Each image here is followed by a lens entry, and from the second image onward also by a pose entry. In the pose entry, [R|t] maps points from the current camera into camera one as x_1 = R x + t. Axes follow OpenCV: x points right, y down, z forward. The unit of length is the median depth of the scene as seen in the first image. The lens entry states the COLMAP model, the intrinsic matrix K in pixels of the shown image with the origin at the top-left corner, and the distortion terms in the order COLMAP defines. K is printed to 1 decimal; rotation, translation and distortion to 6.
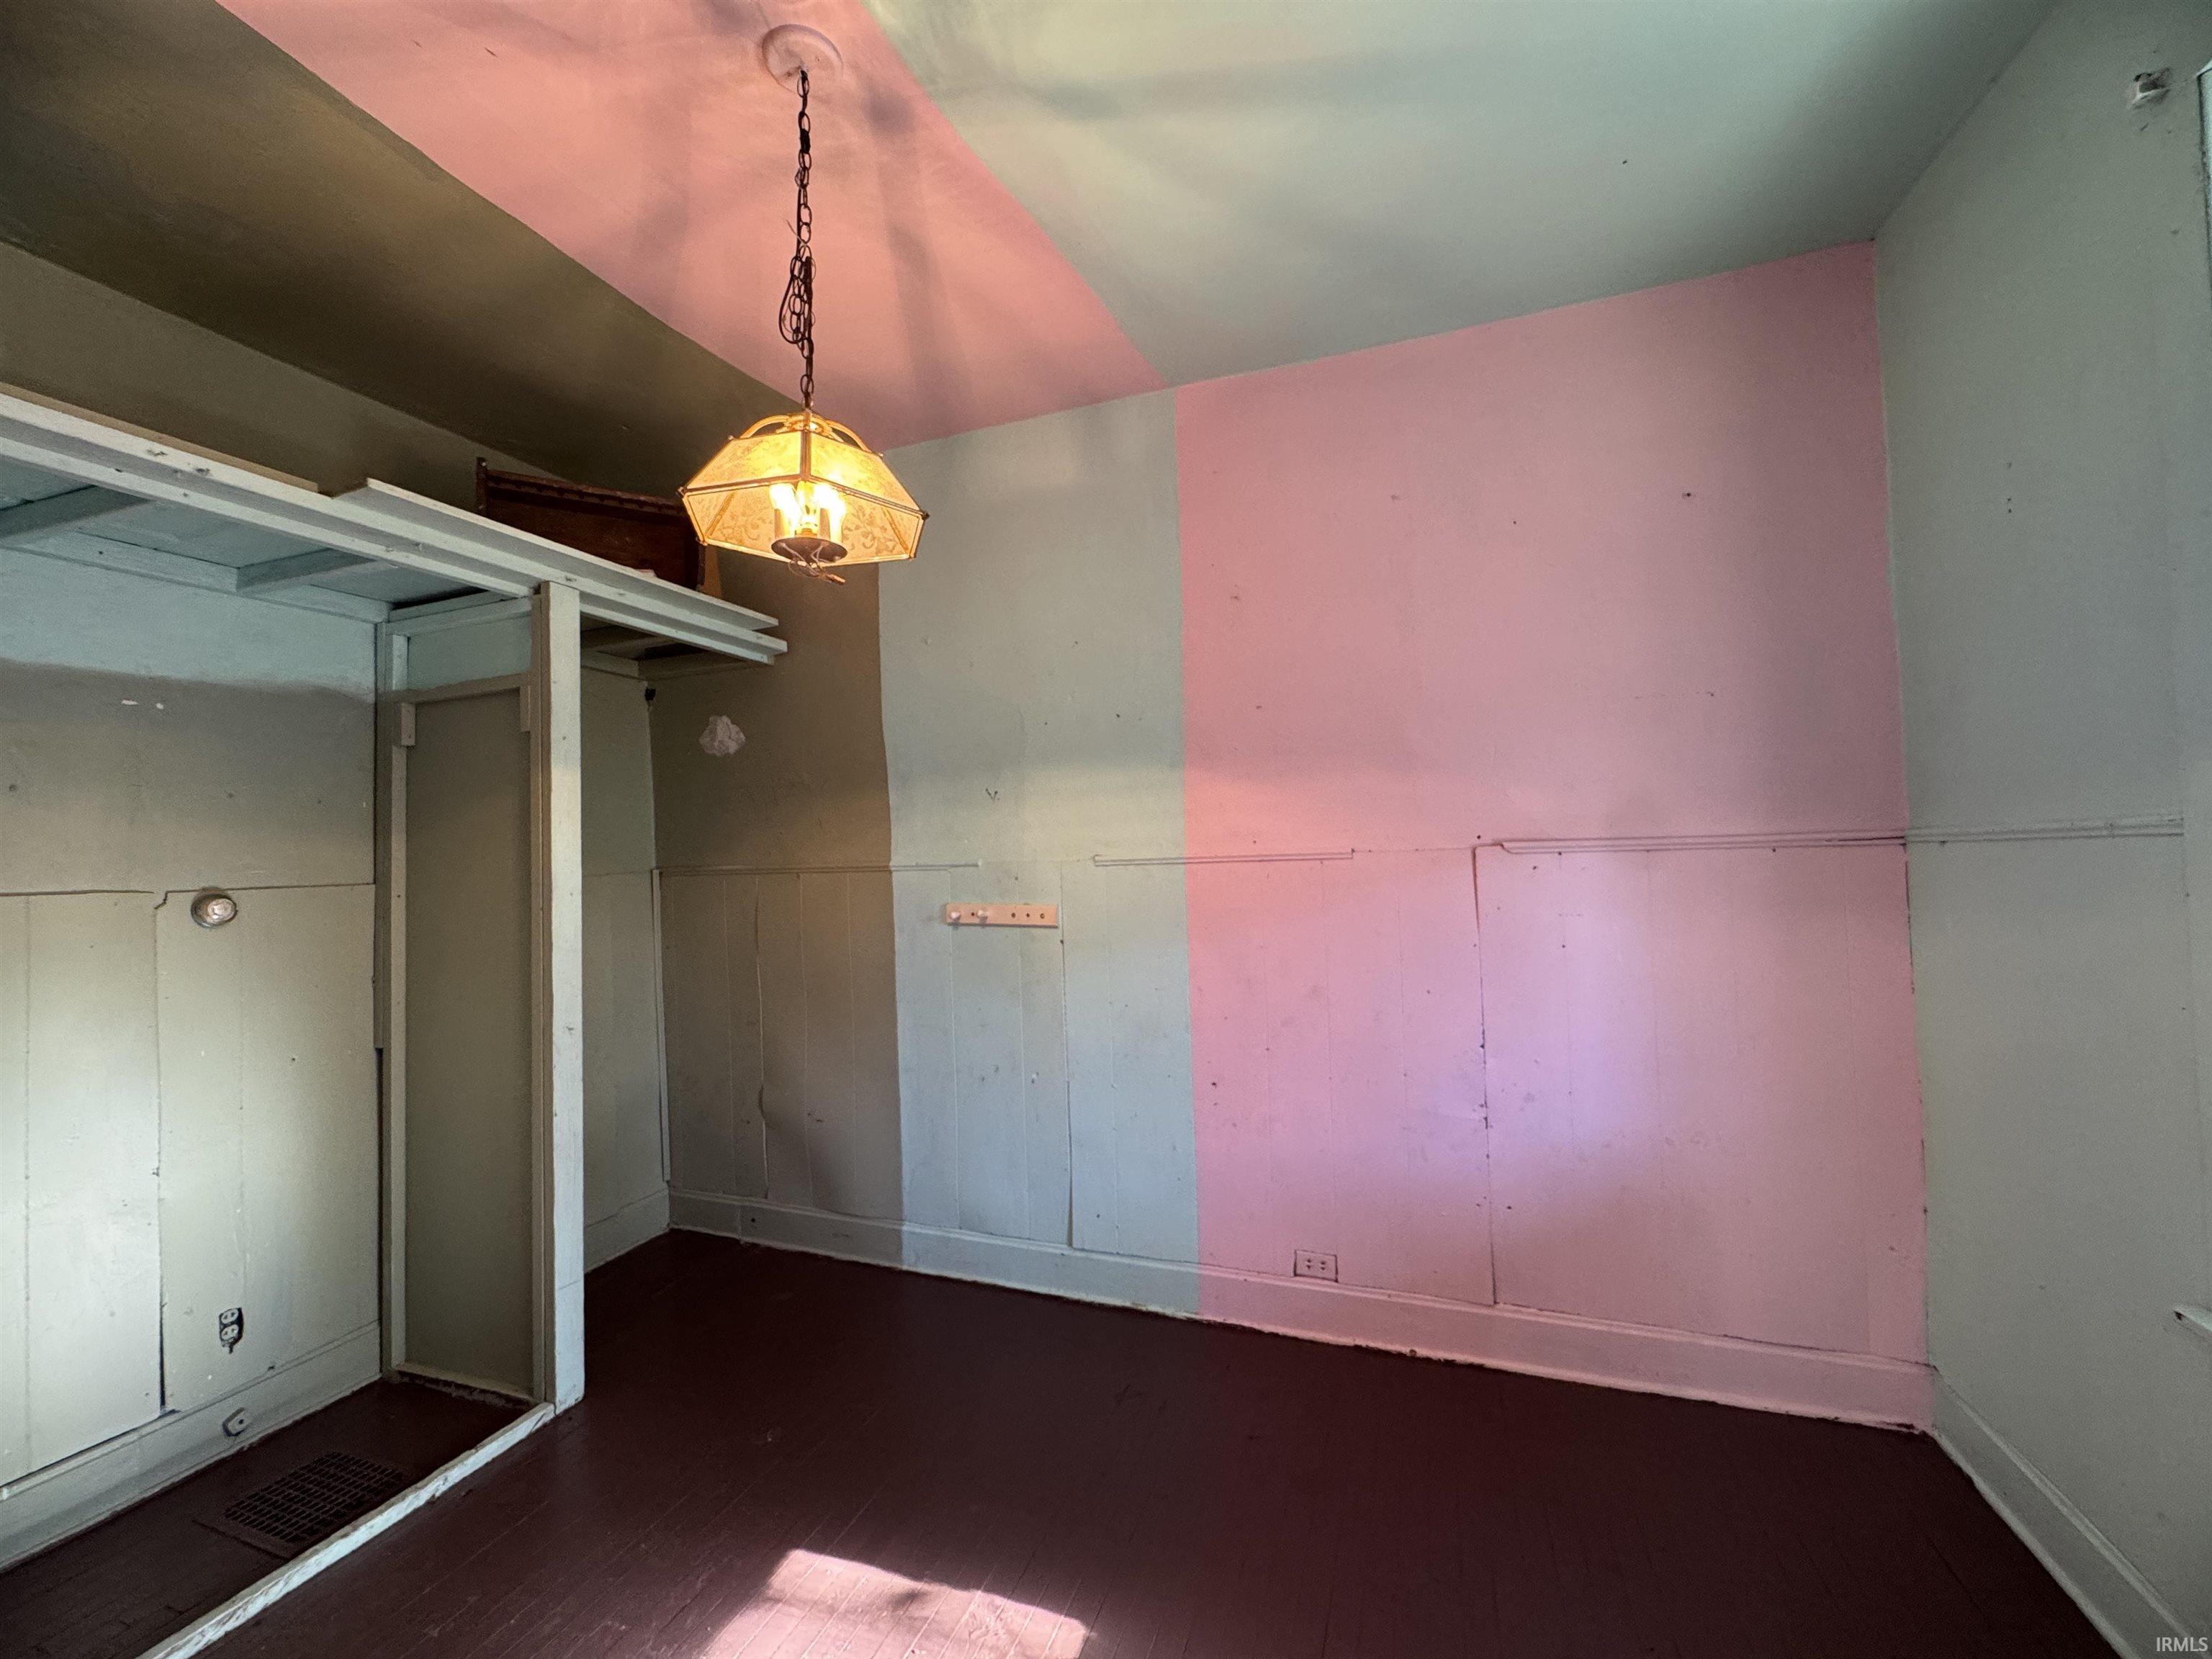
lens RADIAL K [[883.1, 0, 1106.6], [0, 883.1, 823.5], [0, 0, 1]] dist [-0.000420, -0.000306]
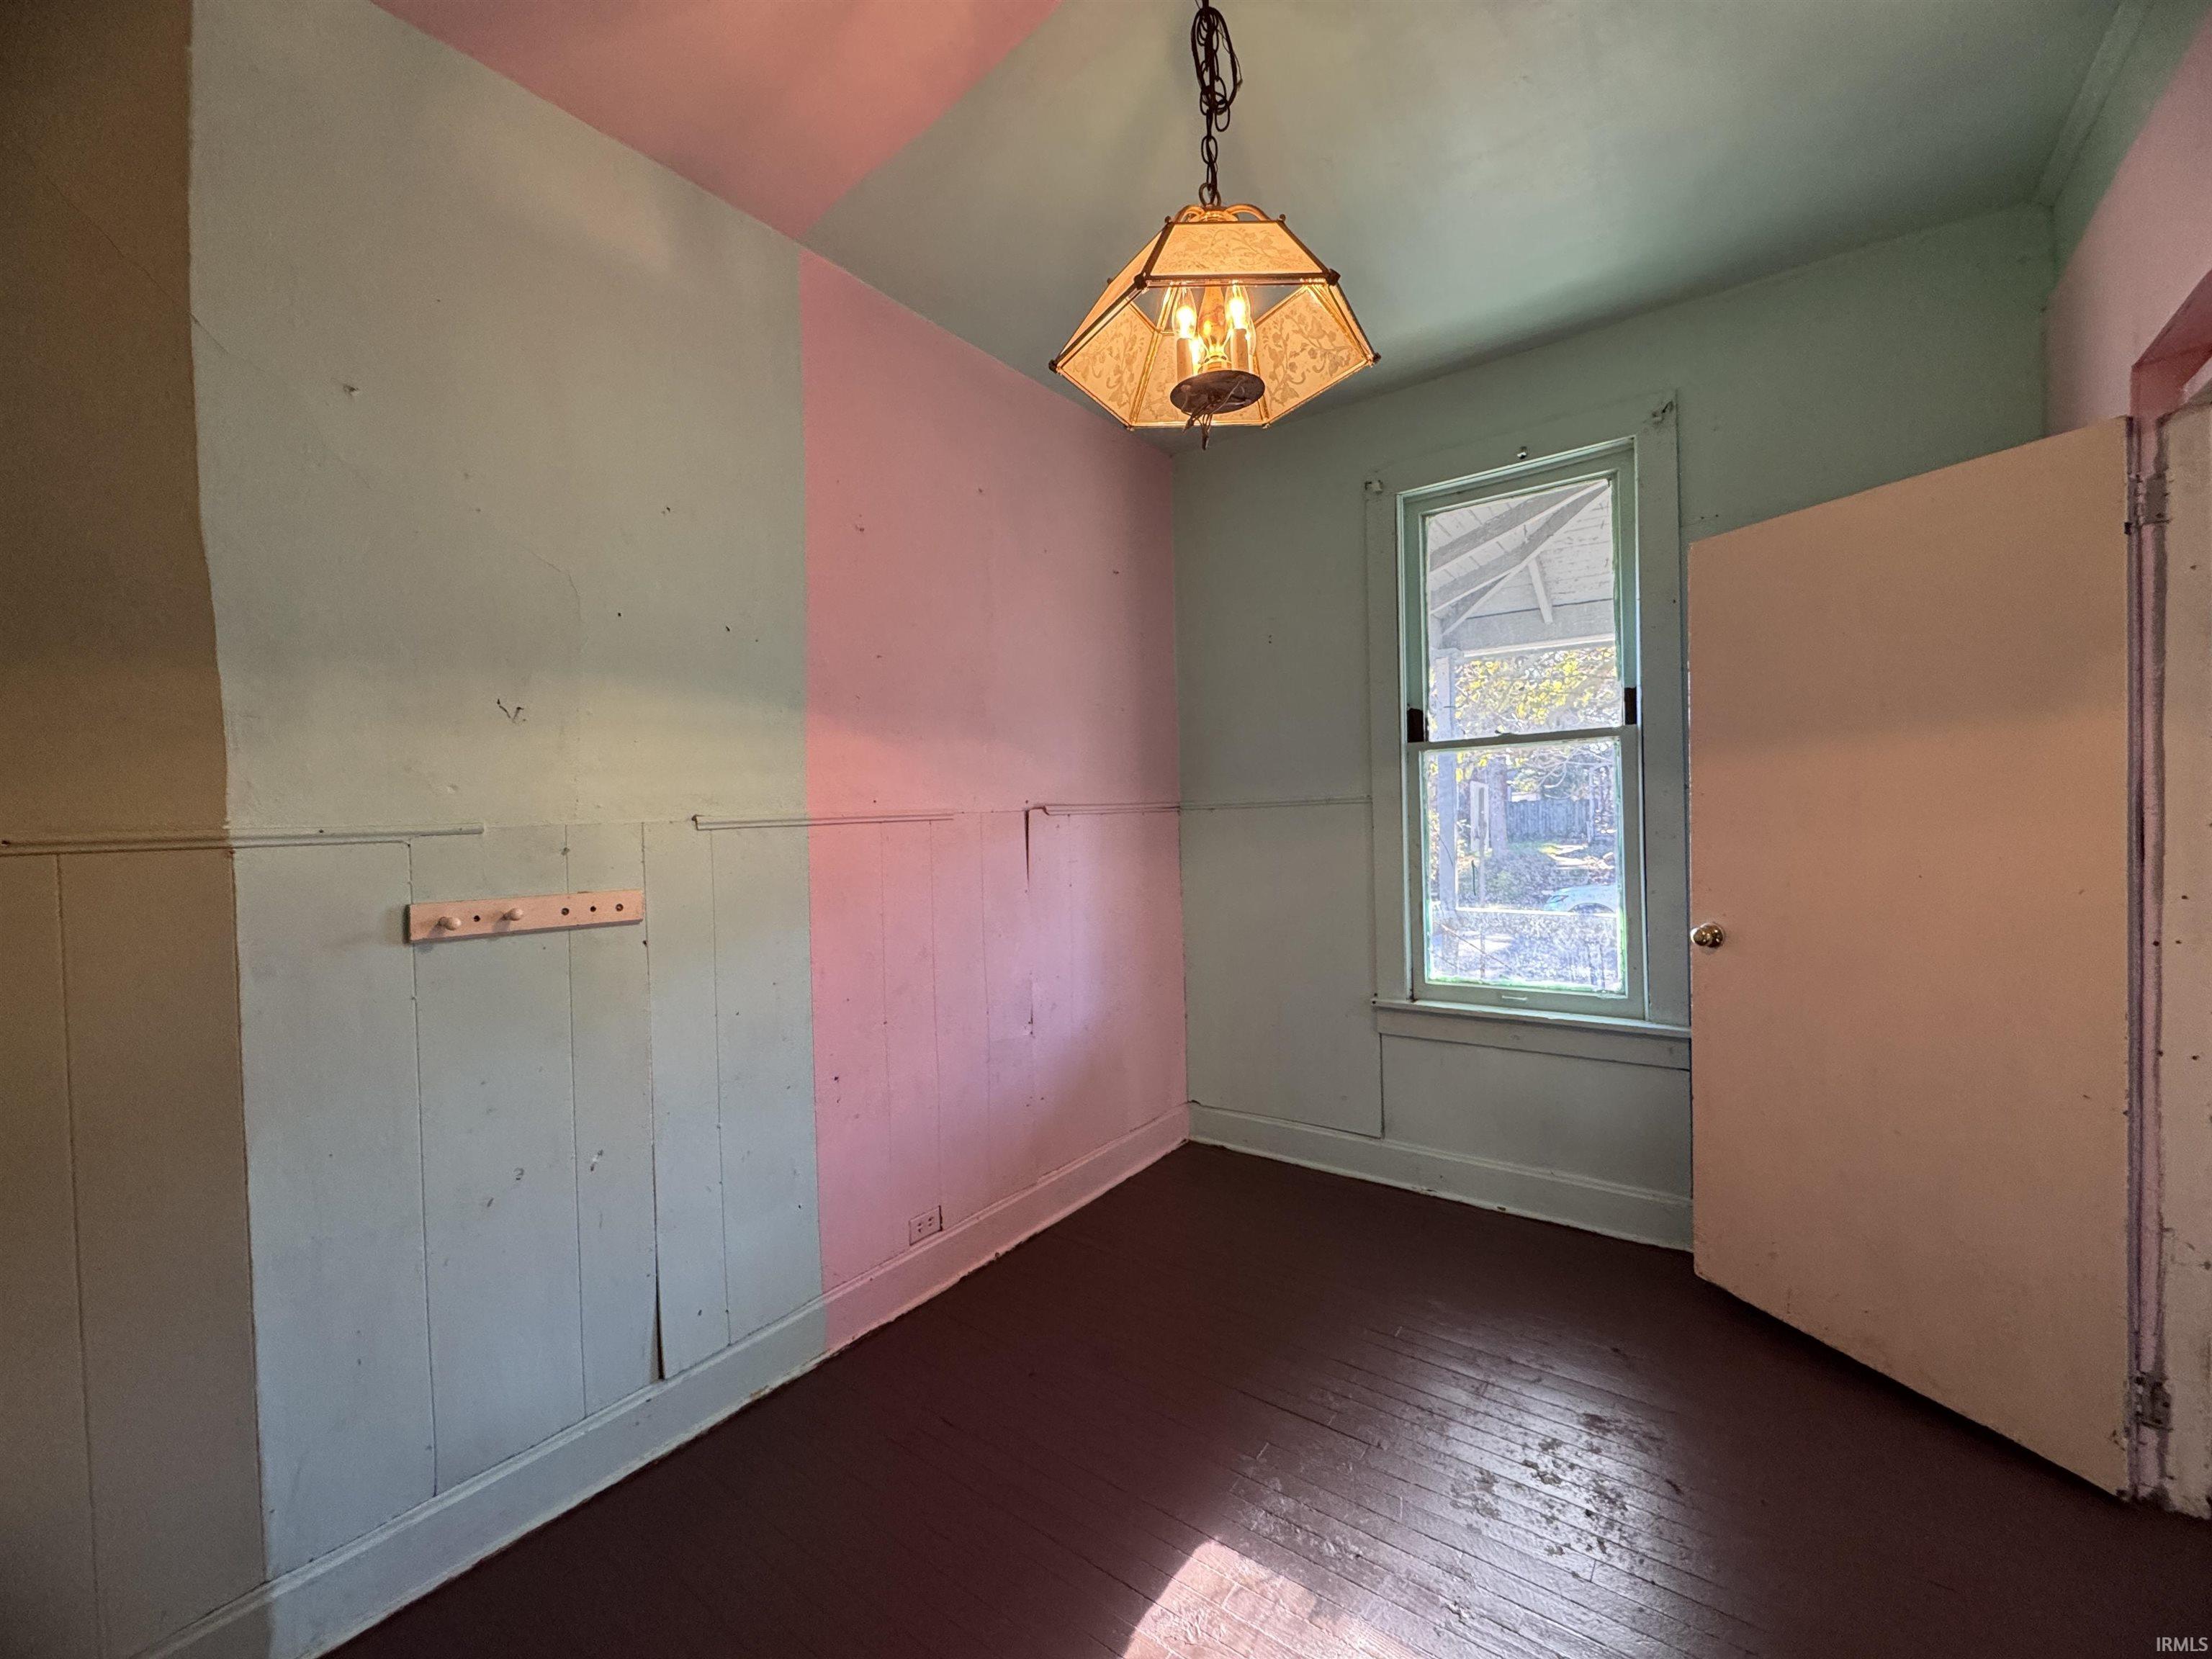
lens RADIAL K [[883.1, 0, 1106.6], [0, 883.1, 823.5], [0, 0, 1]] dist [-0.000420, -0.000306]
pose [[0.286144, 0.004633, 0.958175, -0.632936], [-0.013608, 0.999907, -0.000771, 0.040392], [-0.958090, -0.012818, 0.286180, 0.495743]]
